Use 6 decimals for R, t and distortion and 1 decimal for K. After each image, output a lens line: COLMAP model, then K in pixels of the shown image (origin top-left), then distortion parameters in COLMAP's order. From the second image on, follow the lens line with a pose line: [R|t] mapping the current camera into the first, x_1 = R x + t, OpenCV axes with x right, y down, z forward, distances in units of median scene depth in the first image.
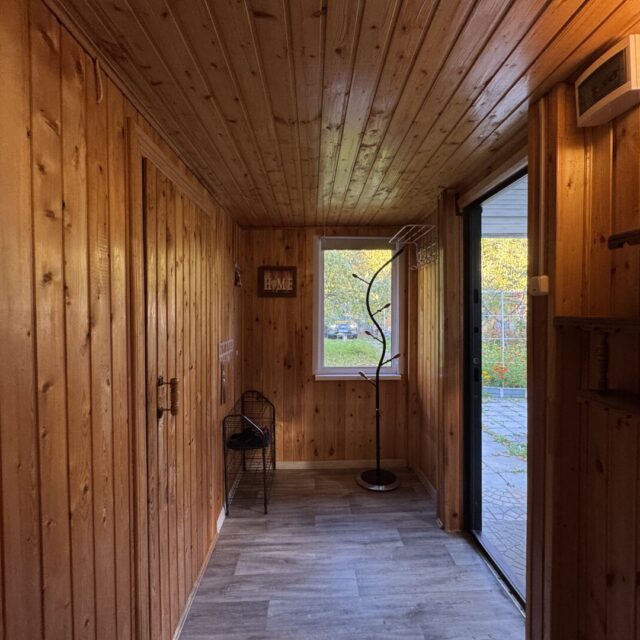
lens RADIAL K [[333.4, 0, 320.0], [0, 333.4, 320.0], [0, 0, 1]] dist [-0.031939, 0.000339]
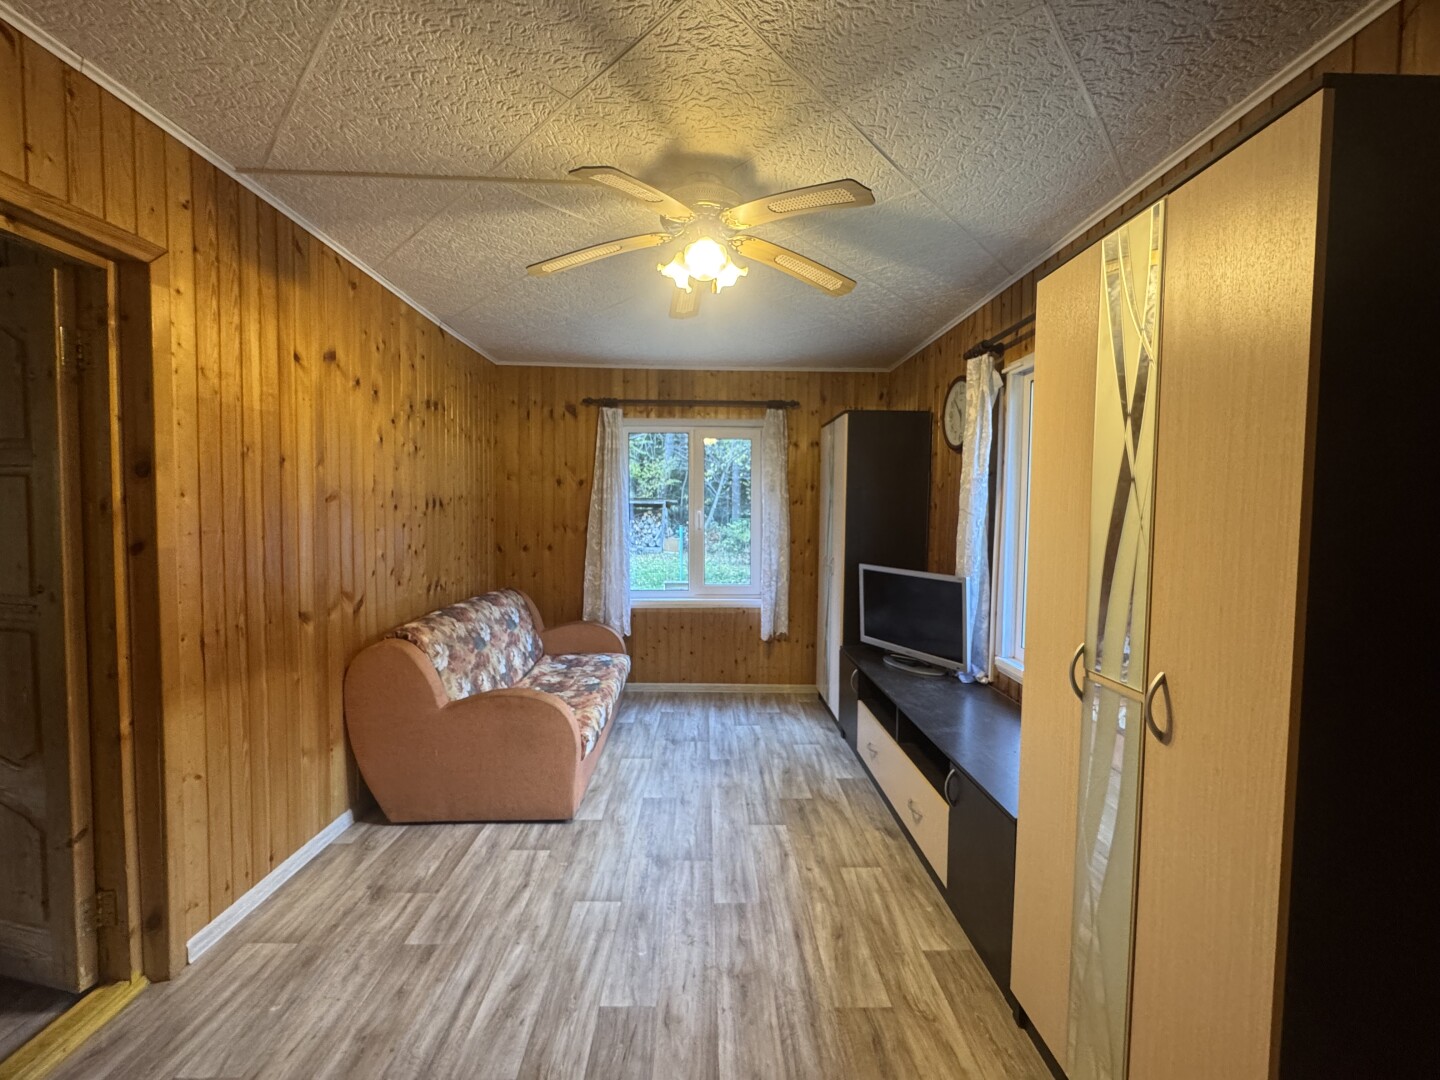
lens RADIAL K [[584.7, 0, 720.0], [0, 584.7, 540.0], [0, 0, 1]] dist [0.000014, 0.000003]
pose [[0.003898, -0.038089, 0.999267, -0.948971], [0.012992, 0.999192, 0.038036, -0.007835], [-0.999908, 0.012834, 0.004390, 0.624589]]
